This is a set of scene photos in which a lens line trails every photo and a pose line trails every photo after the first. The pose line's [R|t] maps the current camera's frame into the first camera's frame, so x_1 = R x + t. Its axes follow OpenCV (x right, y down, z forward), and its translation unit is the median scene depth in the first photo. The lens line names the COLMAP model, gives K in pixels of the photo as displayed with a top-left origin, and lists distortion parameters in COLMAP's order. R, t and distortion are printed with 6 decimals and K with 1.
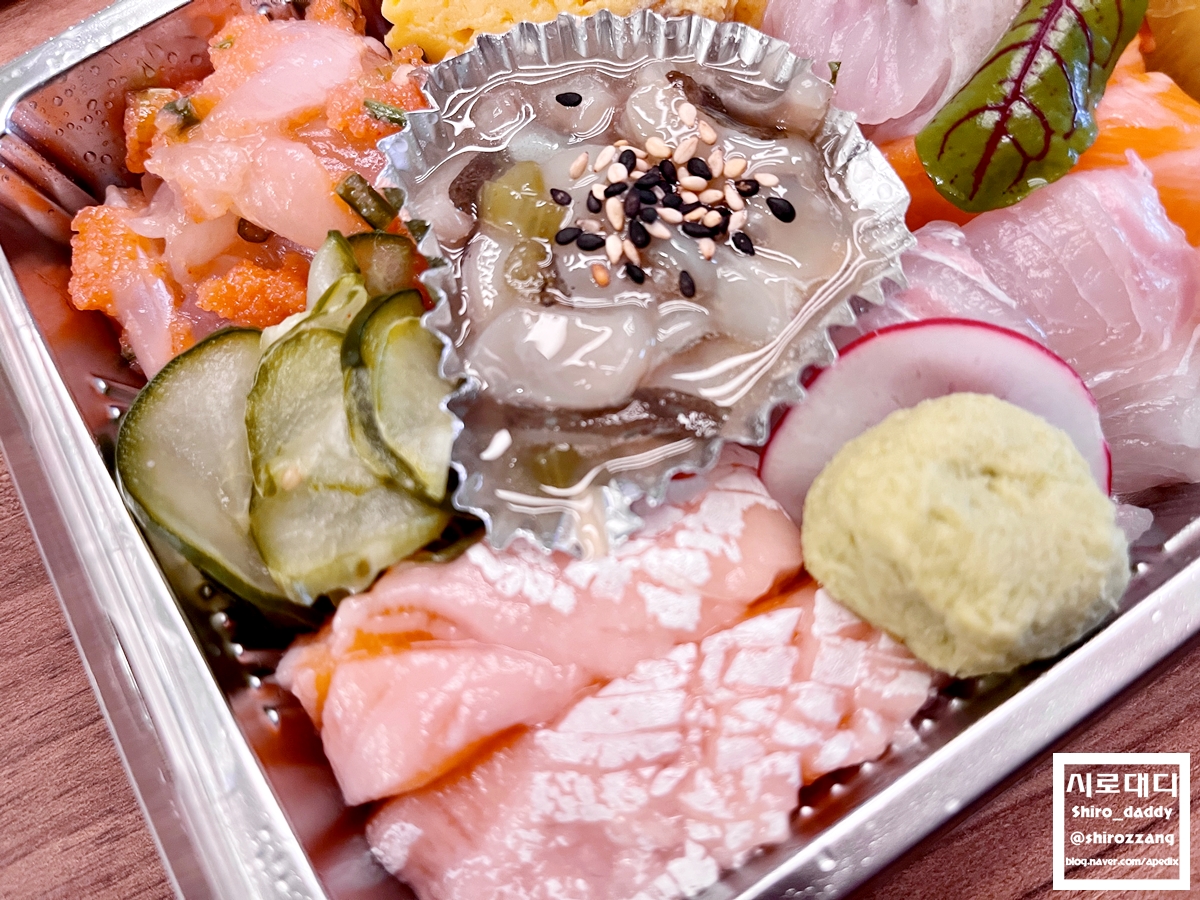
lens RADIAL K [[910.1, 0, 594.7], [0, 910.1, 453.1], [0, 0, 1]] dist [-0.040265, -0.010269]
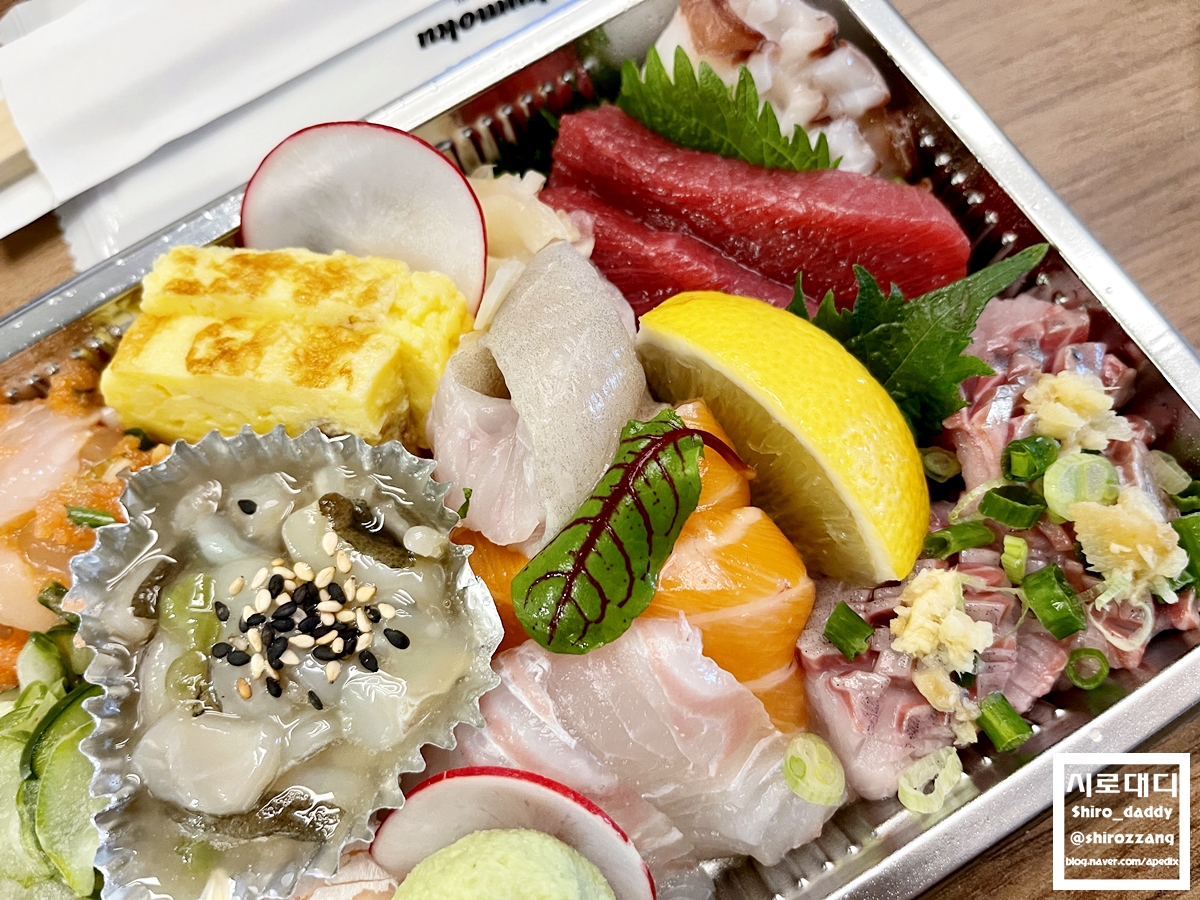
lens RADIAL K [[910.1, 0, 605.4], [0, 910.1, 445.7], [0, 0, 1]] dist [-0.040265, -0.010269]
pose [[0.999641, 0.026300, -0.005121, 0.475195], [-0.026242, 0.999596, 0.010913, -0.537983], [0.005406, -0.010774, 0.999927, -0.176304]]
